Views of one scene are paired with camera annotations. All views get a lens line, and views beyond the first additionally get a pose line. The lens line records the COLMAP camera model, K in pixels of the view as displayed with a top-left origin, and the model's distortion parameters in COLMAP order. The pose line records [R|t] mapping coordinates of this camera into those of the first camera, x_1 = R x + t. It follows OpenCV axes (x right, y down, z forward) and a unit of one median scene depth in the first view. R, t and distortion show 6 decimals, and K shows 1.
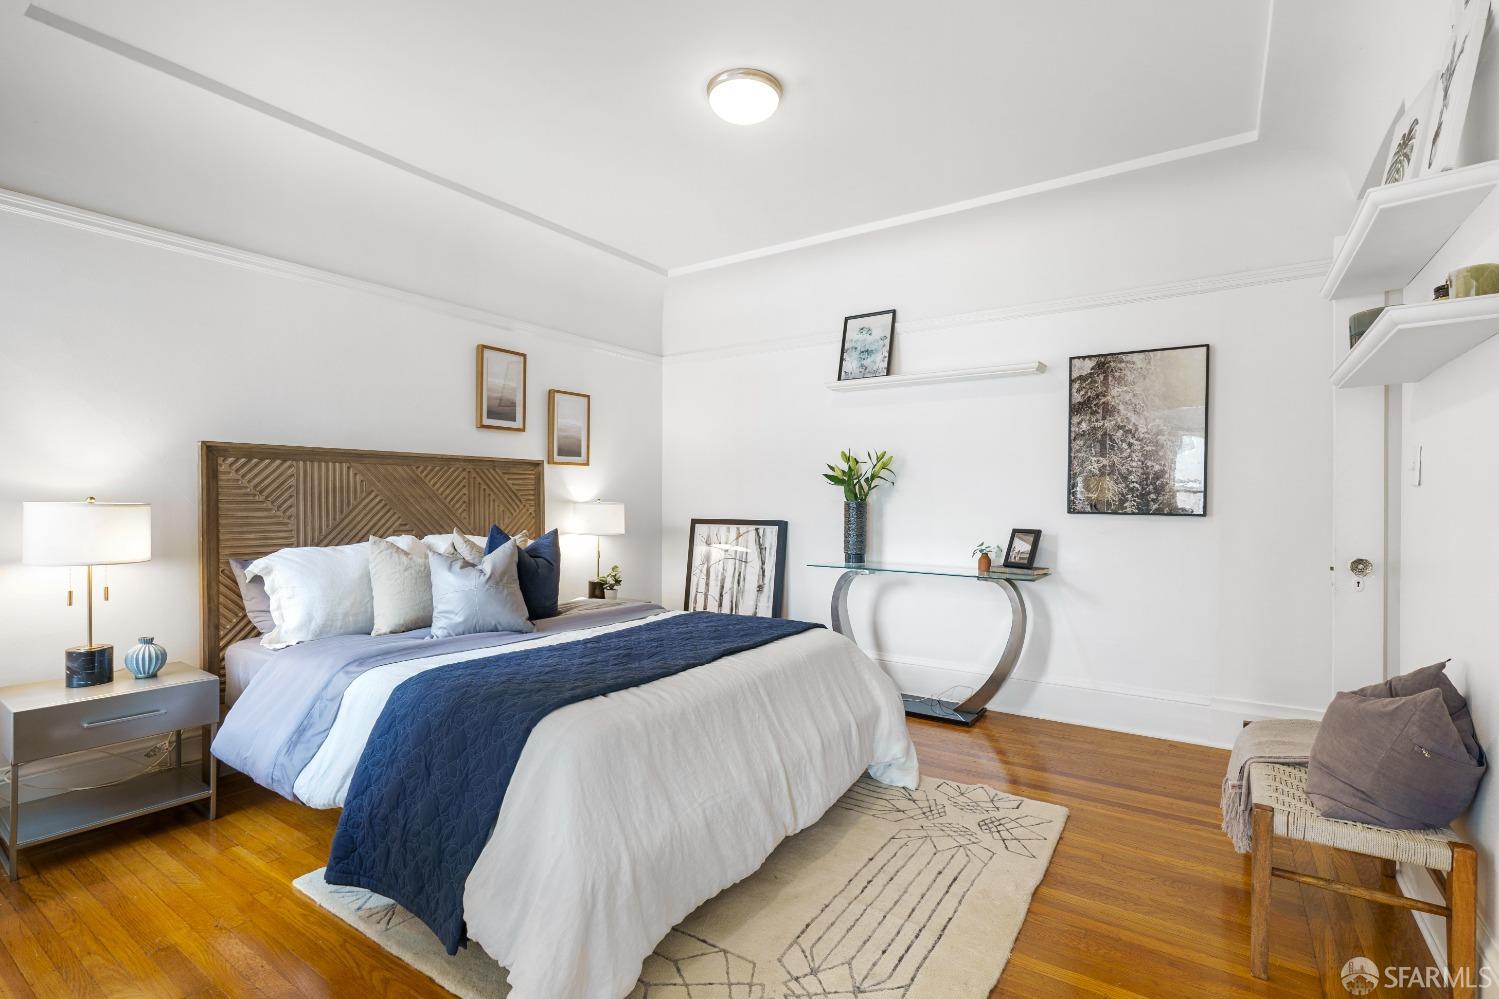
lens RADIAL K [[672.7, 0, 753.7], [0, 672.7, 495.9], [0, 0, 1]] dist [-0.003046, 0.000312]
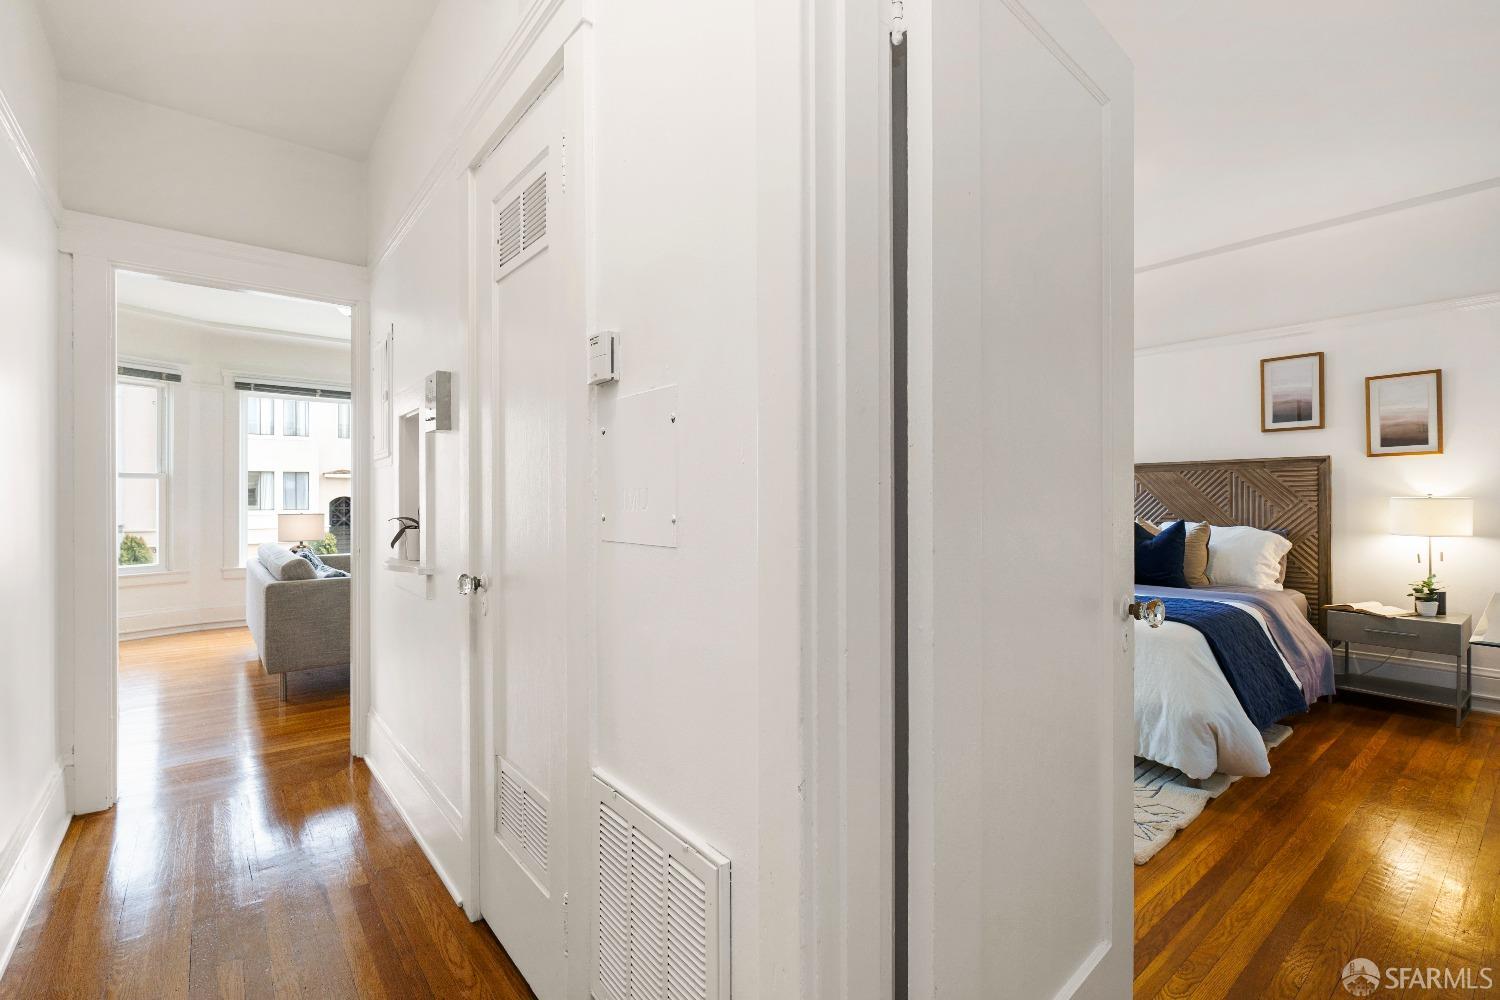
lens RADIAL K [[673.1, 0, 754.2], [0, 673.1, 496.4], [0, 0, 1]] dist [-0.003046, 0.000312]
pose [[-0.282013, -0.002127, -0.959408, 0.927663], [0.011226, 0.999922, -0.005517, 0.003672], [0.959345, -0.012326, -0.281967, 0.492666]]
